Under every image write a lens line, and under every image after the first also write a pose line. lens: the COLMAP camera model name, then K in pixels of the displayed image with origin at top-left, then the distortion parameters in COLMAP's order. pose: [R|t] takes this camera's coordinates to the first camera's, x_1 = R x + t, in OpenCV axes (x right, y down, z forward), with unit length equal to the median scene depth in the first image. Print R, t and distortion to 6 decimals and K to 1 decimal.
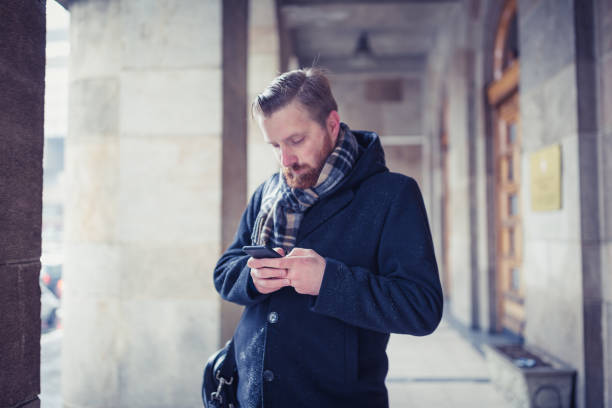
lens RADIAL K [[583.8, 0, 307.8], [0, 583.8, 201.1], [0, 0, 1]] dist [-0.000182, -0.022170]
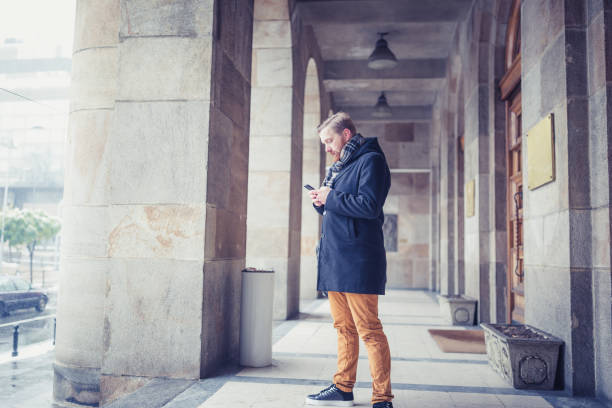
lens RADIAL K [[583.8, 0, 307.8], [0, 583.8, 201.1], [0, 0, 1]] dist [-0.000182, -0.022170]
pose [[0.997818, 0.019410, -0.063101, 0.072630], [-0.021912, 0.998991, -0.039210, 0.136802], [0.062276, 0.040507, 0.997237, -2.143815]]
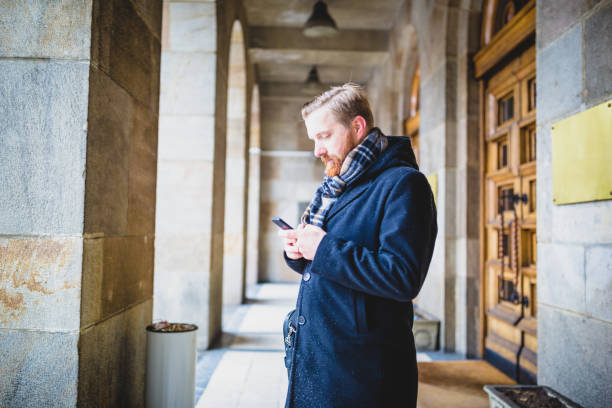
lens RADIAL K [[583.8, 0, 307.8], [0, 583.8, 201.1], [0, 0, 1]] dist [-0.000182, -0.022170]
pose [[0.996073, 0.026180, 0.084571, -0.074279], [-0.026119, 0.999657, -0.001824, -0.035795], [-0.084590, -0.000392, 0.996416, -1.226490]]
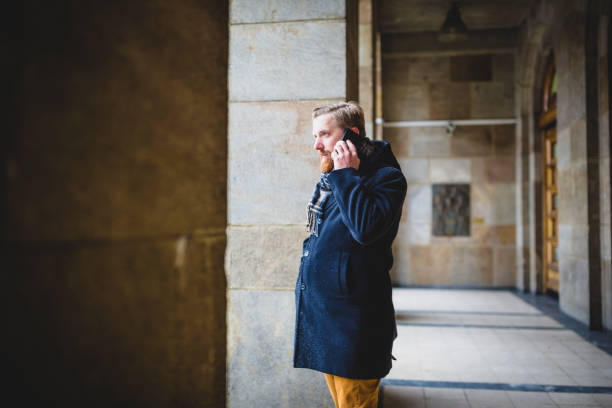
lens RADIAL K [[583.8, 0, 307.8], [0, 583.8, 201.1], [0, 0, 1]] dist [-0.000182, -0.022170]
pose [[0.996010, 0.004060, -0.089150, -0.309664], [-0.002740, 0.999885, 0.014932, 0.055973], [0.089201, -0.014628, 0.995906, 0.364268]]
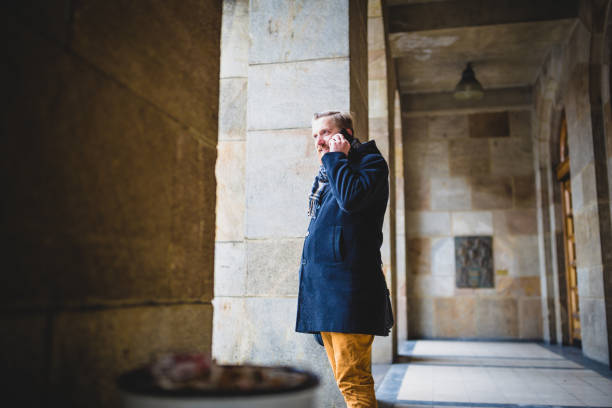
lens RADIAL K [[583.8, 0, 307.8], [0, 583.8, 201.1], [0, 0, 1]] dist [-0.000182, -0.022170]
pose [[0.989280, -0.013624, -0.145397, -0.193249], [-0.002132, 0.994186, -0.107659, 0.274818], [0.146018, 0.106815, 0.983498, 0.156494]]
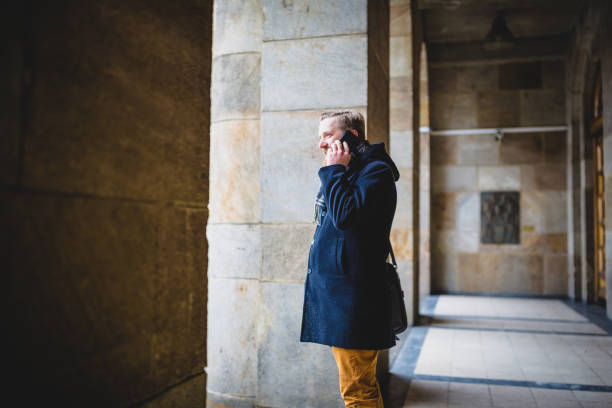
lens RADIAL K [[583.8, 0, 307.8], [0, 583.8, 201.1], [0, 0, 1]] dist [-0.000182, -0.022170]
pose [[0.981380, 0.003113, -0.192050, -0.154823], [-0.003850, 0.999987, -0.003465, 0.093947], [0.192036, 0.004140, 0.981379, 0.200713]]
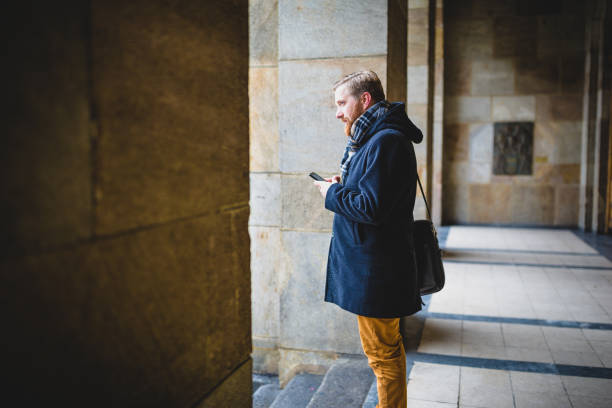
lens RADIAL K [[583.8, 0, 307.8], [0, 583.8, 201.1], [0, 0, 1]] dist [-0.000182, -0.022170]
pose [[0.978691, 0.019840, -0.204379, -0.194400], [0.006543, 0.991803, 0.127612, -0.013136], [0.205236, -0.126230, 0.970538, 0.174519]]
